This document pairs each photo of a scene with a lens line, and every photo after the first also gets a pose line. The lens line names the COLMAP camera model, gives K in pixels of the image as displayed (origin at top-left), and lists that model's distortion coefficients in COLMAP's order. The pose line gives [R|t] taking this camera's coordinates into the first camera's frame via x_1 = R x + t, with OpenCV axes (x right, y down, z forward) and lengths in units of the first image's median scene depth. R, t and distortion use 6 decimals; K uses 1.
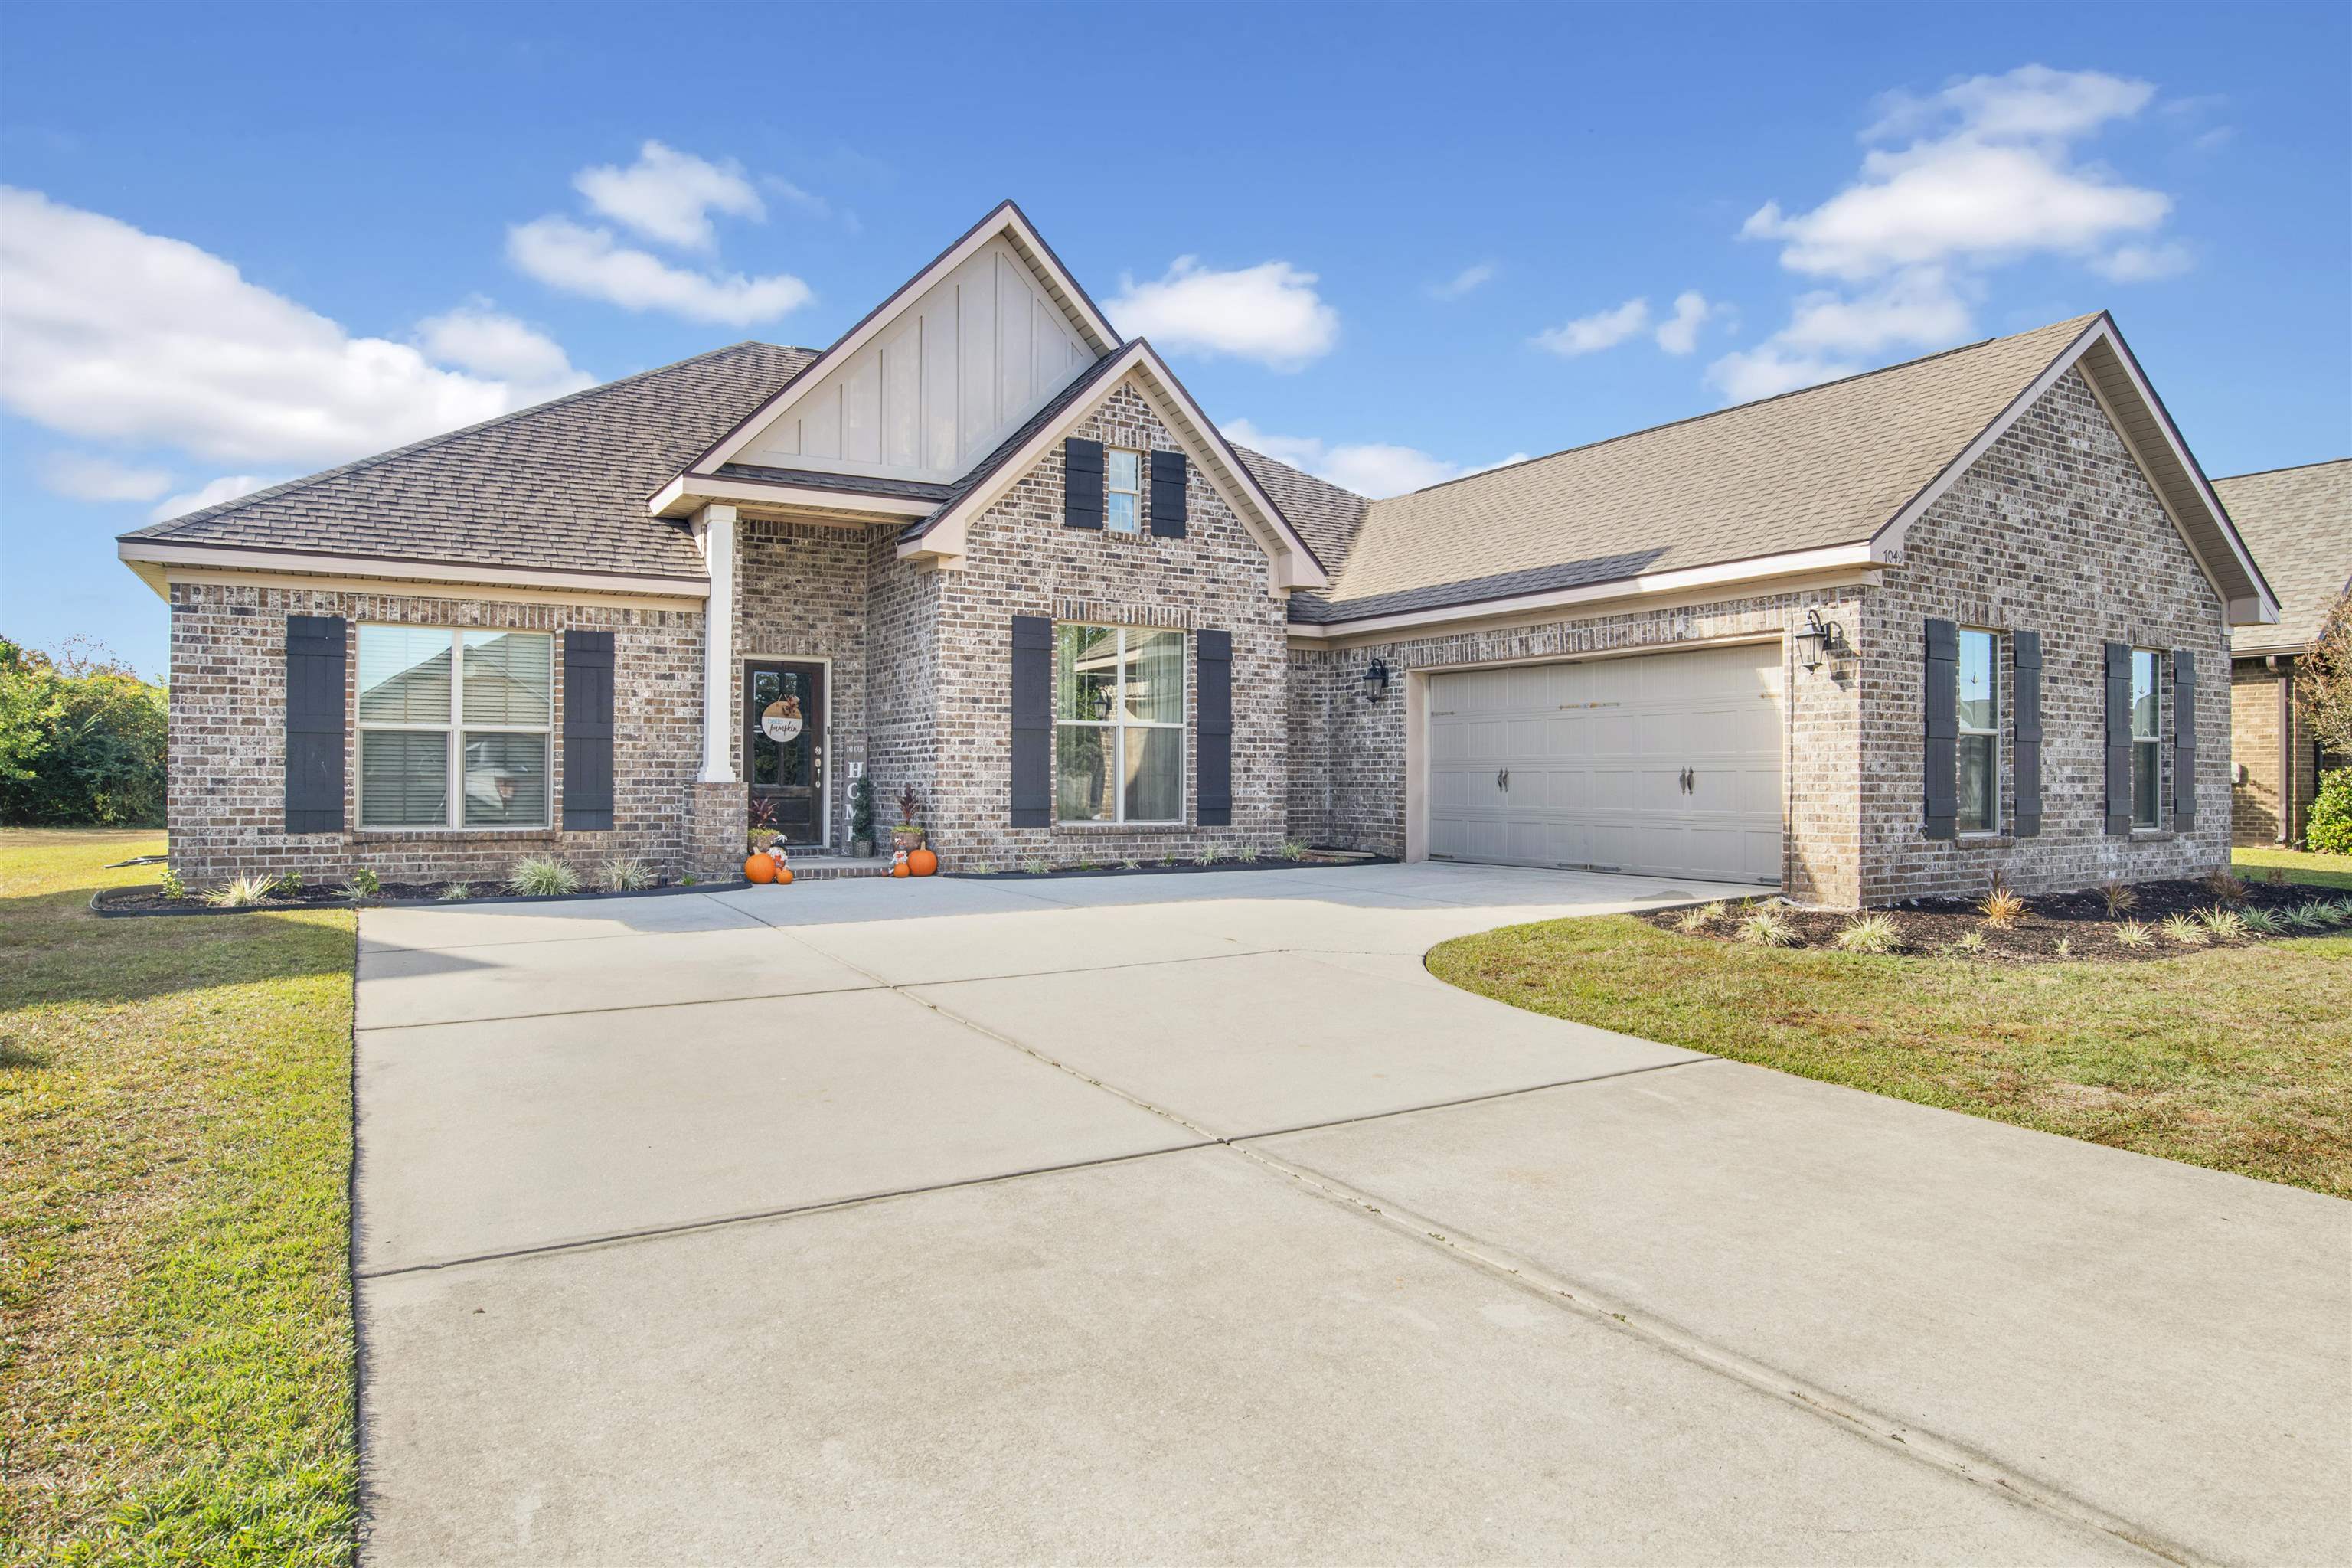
lens RADIAL K [[1470.2, 0, 1177.8], [0, 1470.2, 779.9], [0, 0, 1]] dist [-0.068973, 0.030748]
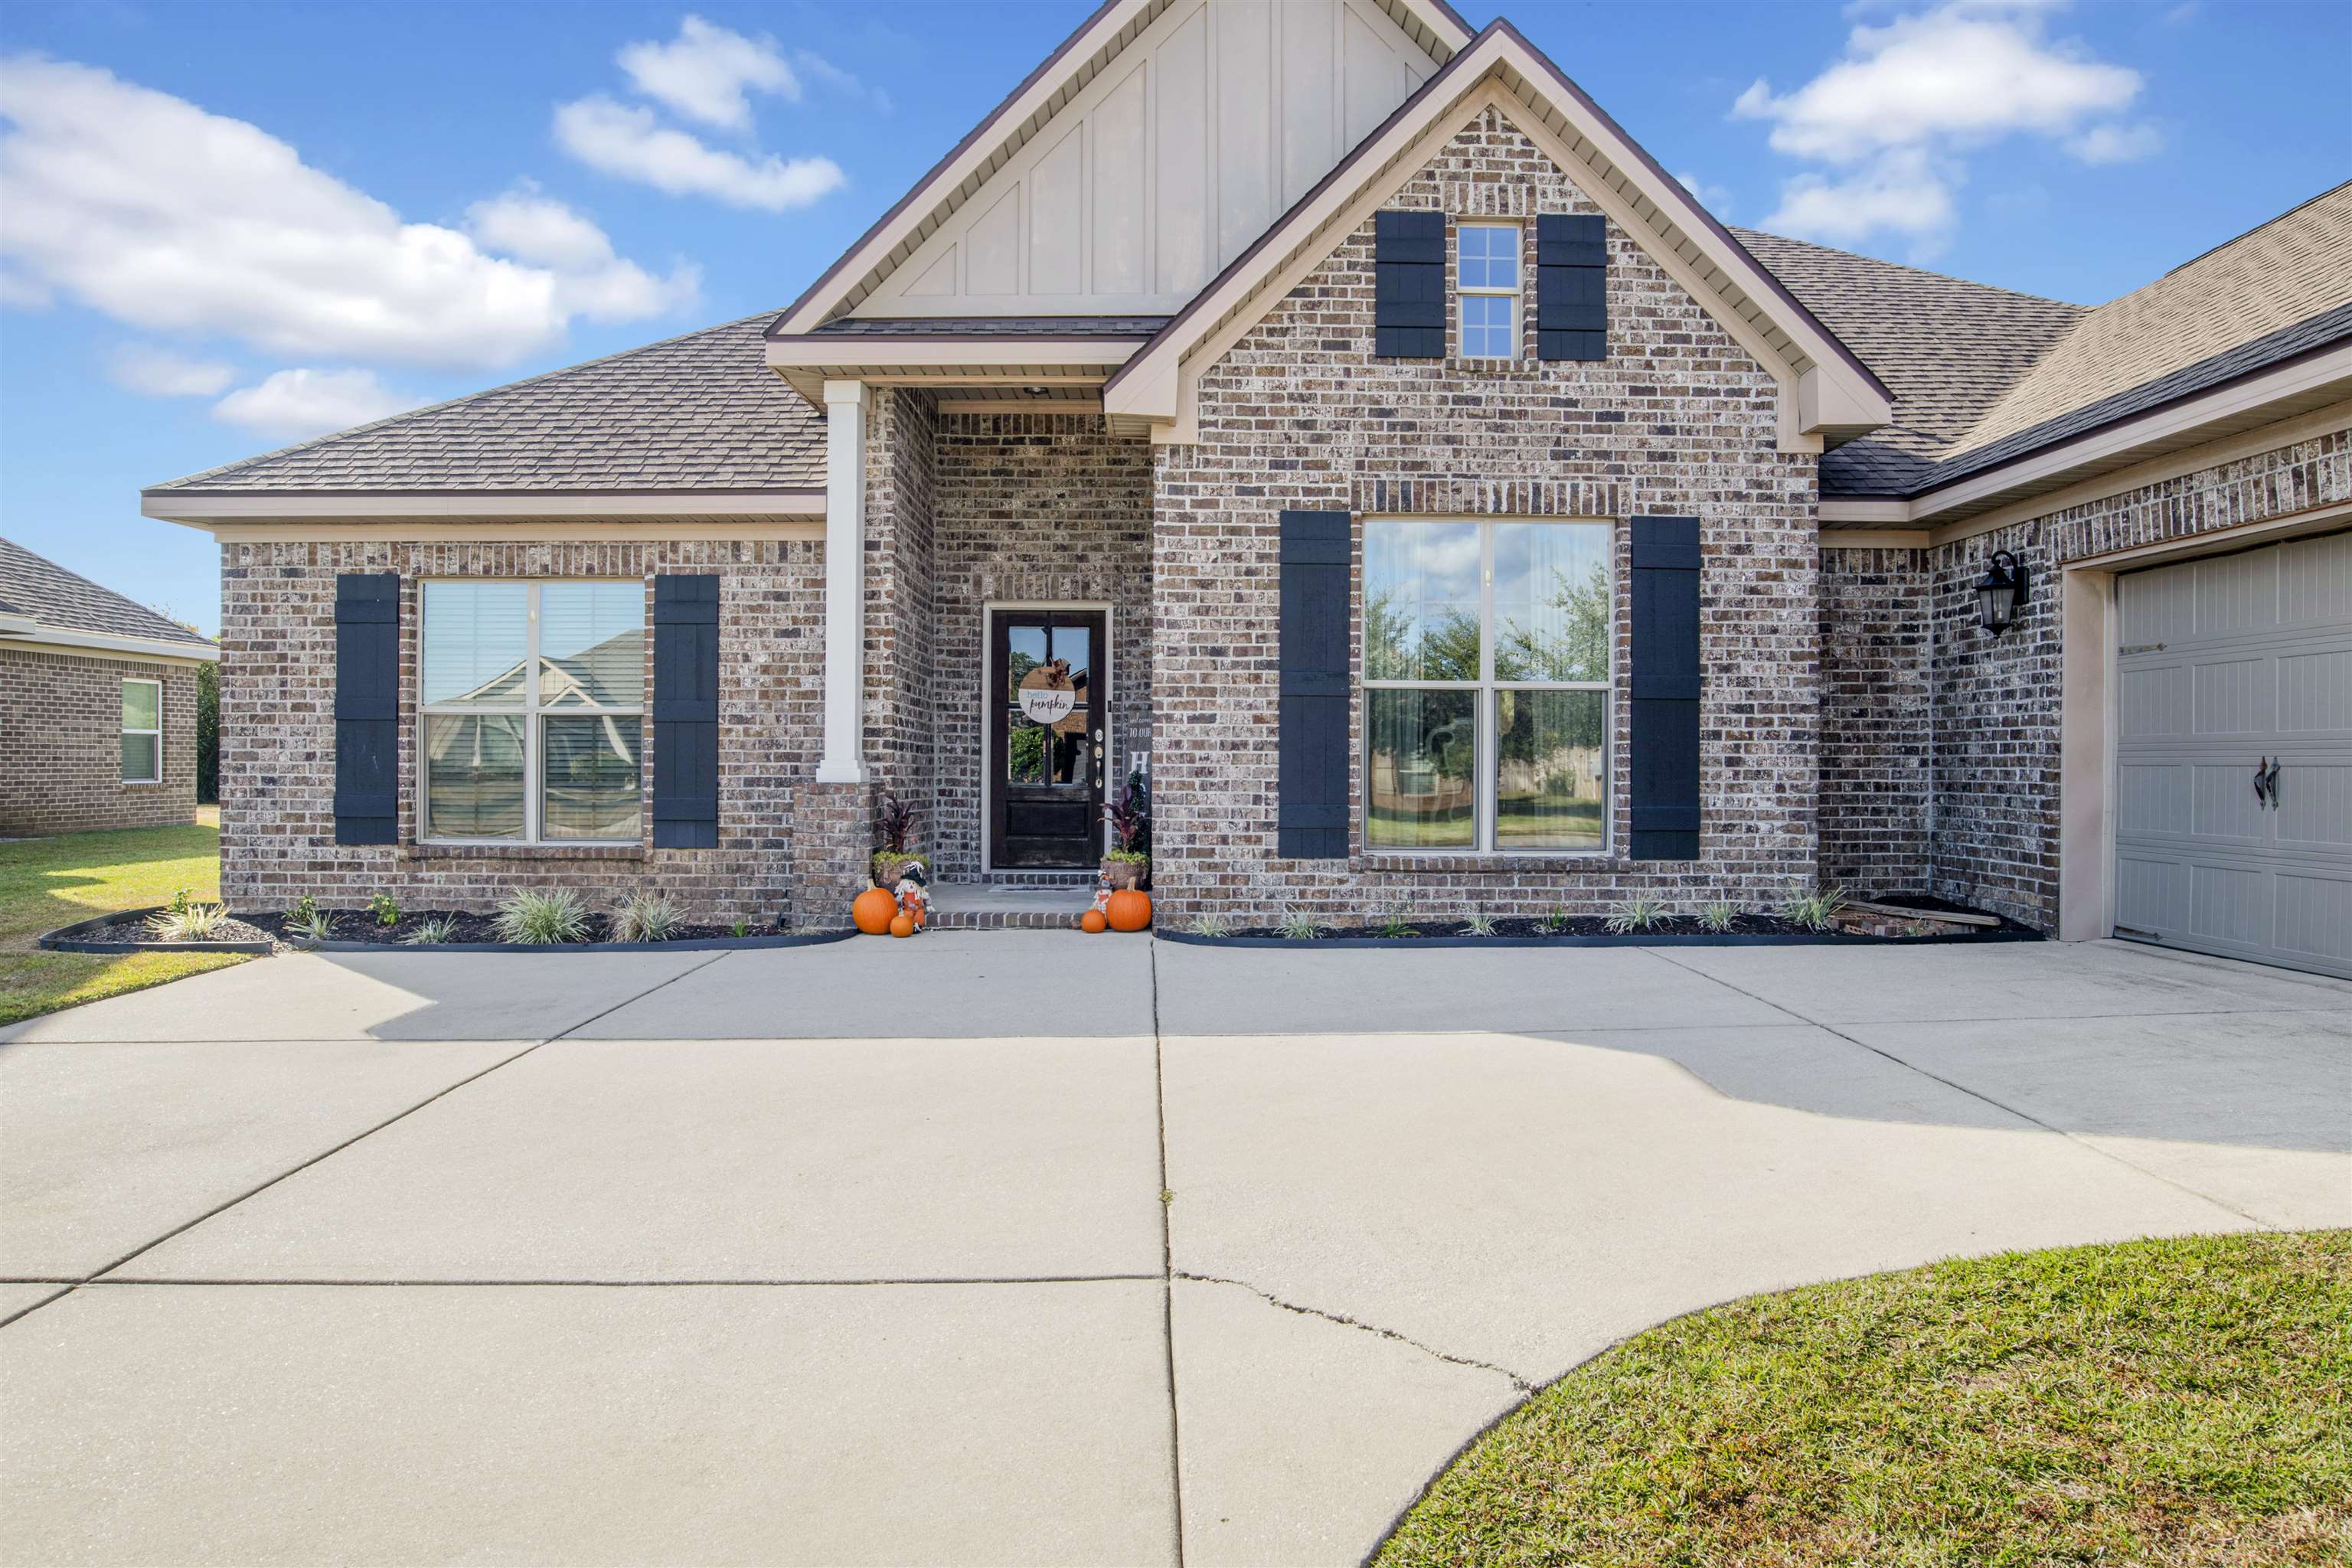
lens RADIAL K [[1470.2, 0, 1177.8], [0, 1470.2, 779.9], [0, 0, 1]] dist [-0.068973, 0.030748]
pose [[0.858773, 0.004392, -0.512337, 0.168006], [0.000336, 0.999958, 0.009135, -0.005570], [0.512356, -0.008017, 0.858736, 0.461250]]
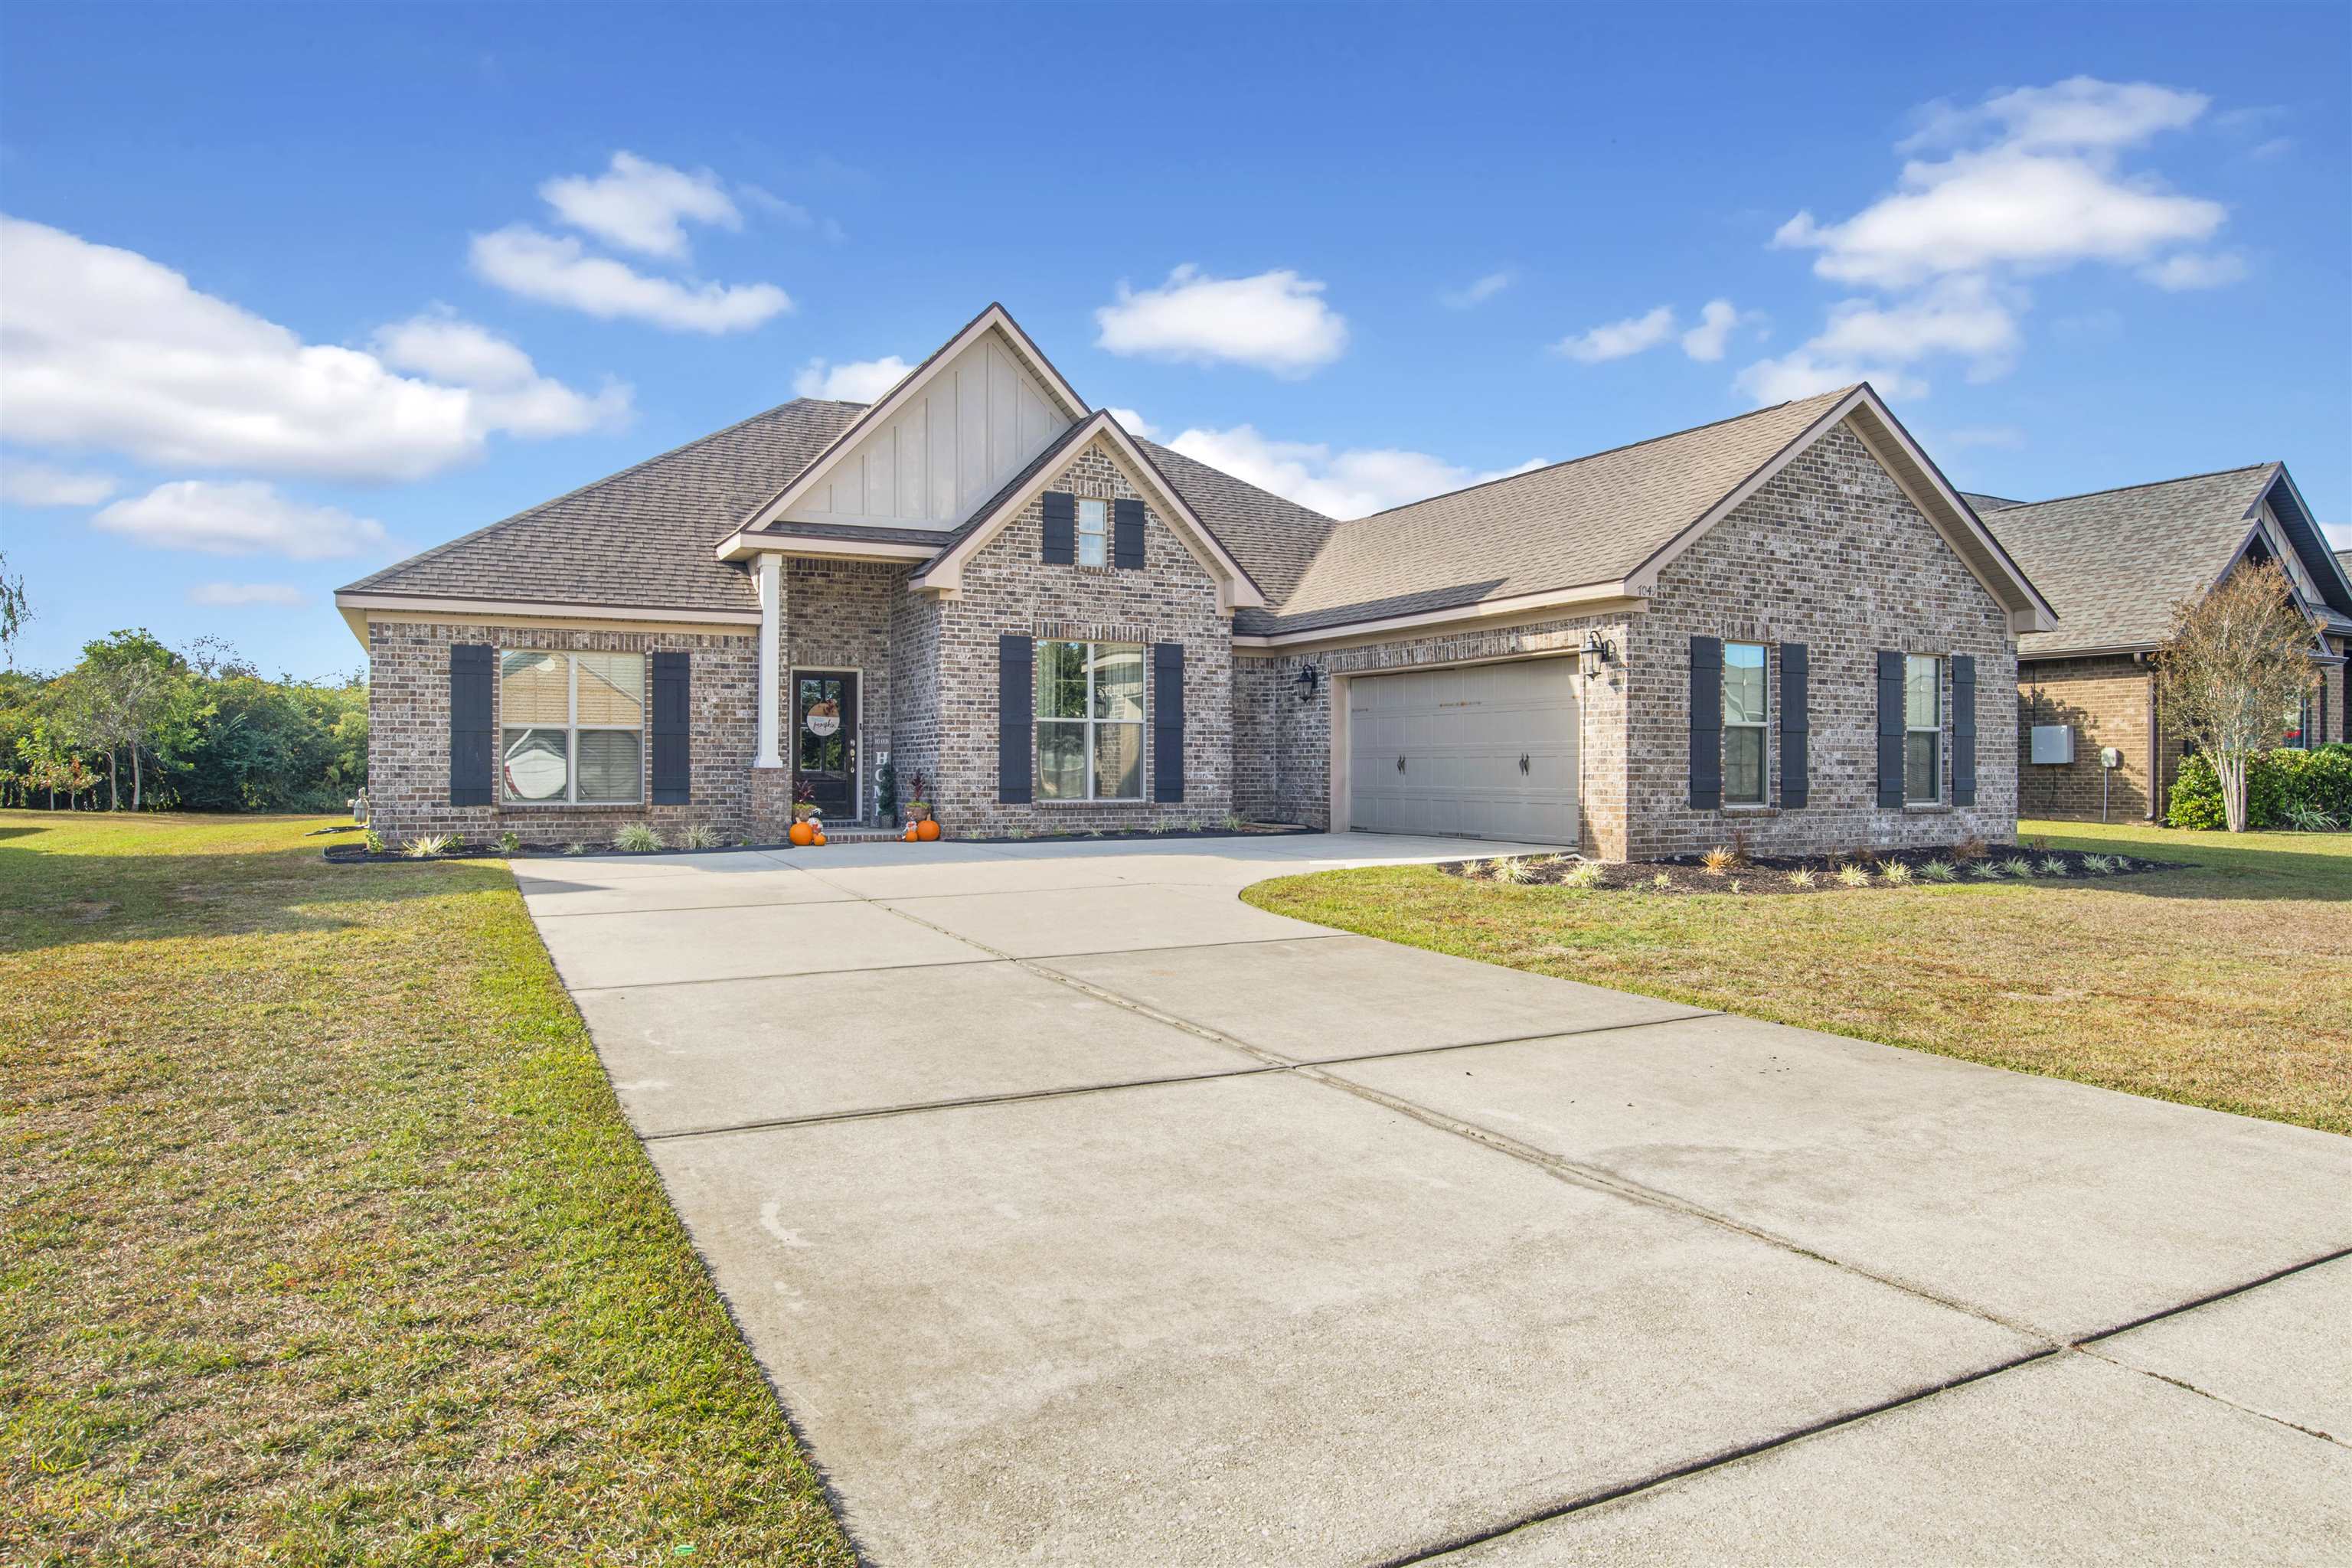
lens RADIAL K [[1552.9, 0, 1176.0], [0, 1552.9, 784.0], [0, 0, 1]] dist [-0.059076, 0.002188]
pose [[0.997627, -0.002128, -0.068819, 0.132360], [0.002738, 0.999958, 0.008771, 0.004660], [0.068797, -0.008939, 0.997591, -0.326211]]
